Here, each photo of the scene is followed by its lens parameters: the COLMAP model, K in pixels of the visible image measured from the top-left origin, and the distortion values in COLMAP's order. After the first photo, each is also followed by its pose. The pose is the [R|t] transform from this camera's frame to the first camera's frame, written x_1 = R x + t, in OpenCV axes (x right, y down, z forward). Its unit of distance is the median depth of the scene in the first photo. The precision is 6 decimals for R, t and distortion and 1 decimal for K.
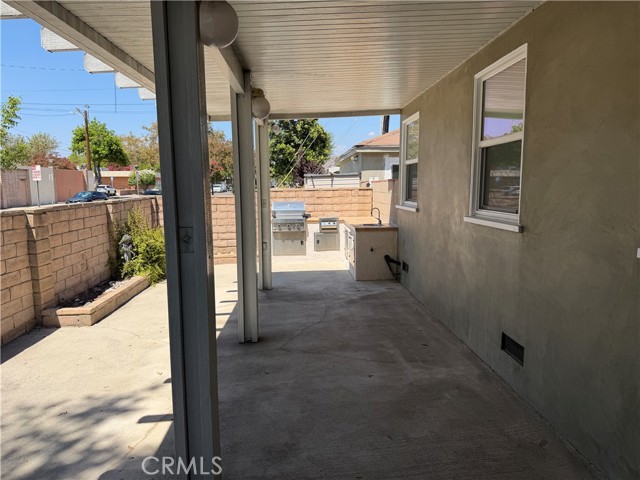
lens RADIAL K [[457.3, 0, 325.5], [0, 457.3, 241.1], [0, 0, 1]] dist [0.070044, -0.127766]
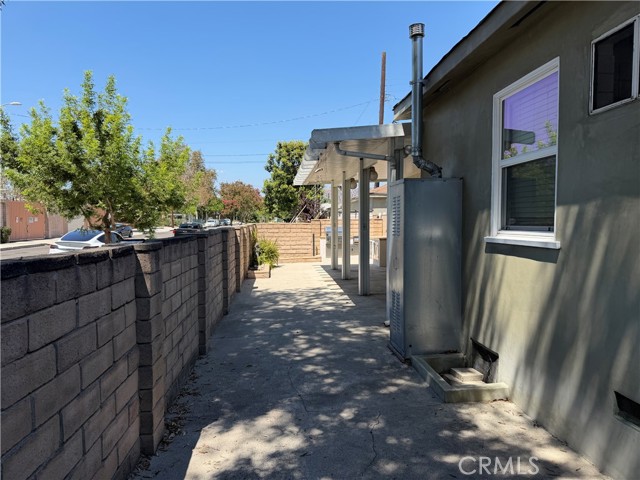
lens RADIAL K [[459.4, 0, 319.0], [0, 459.4, 242.4], [0, 0, 1]] dist [0.057621, -0.095656]
pose [[0.999494, 0.002110, 0.031747, -0.183731], [0.000291, 0.997150, -0.075450, 0.097007], [-0.031816, 0.075421, 0.996644, -0.667679]]
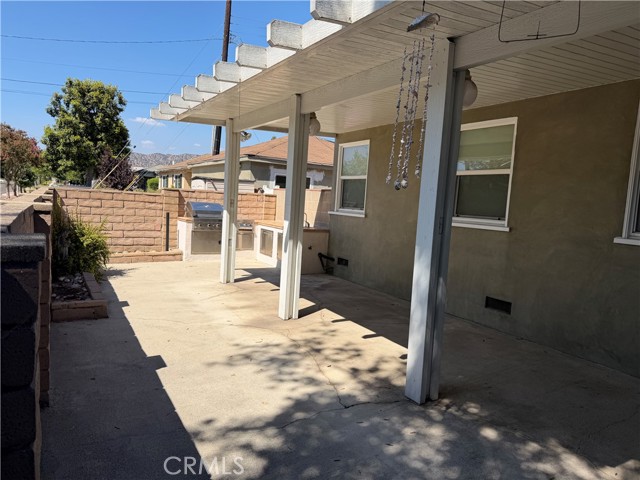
lens RADIAL K [[457.3, 0, 325.5], [0, 457.3, 241.1], [0, 0, 1]] dist [0.070044, -0.127766]
pose [[0.887886, 0.022196, 0.459529, -0.299822], [-0.013792, 0.999671, -0.021637, 0.019374], [-0.459858, 0.012873, 0.887899, -0.048133]]
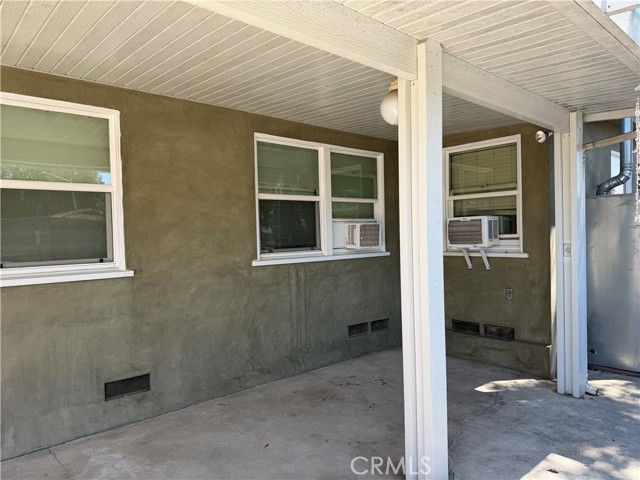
lens RADIAL K [[450.5, 0, 318.0], [0, 450.5, 243.3], [0, 0, 1]] dist [0.062897, -0.080659]
pose [[-0.625466, 0.002051, 0.780249, -0.242773], [0.121545, 0.988045, 0.094836, -0.049823], [-0.770726, 0.154152, -0.618238, 0.442767]]
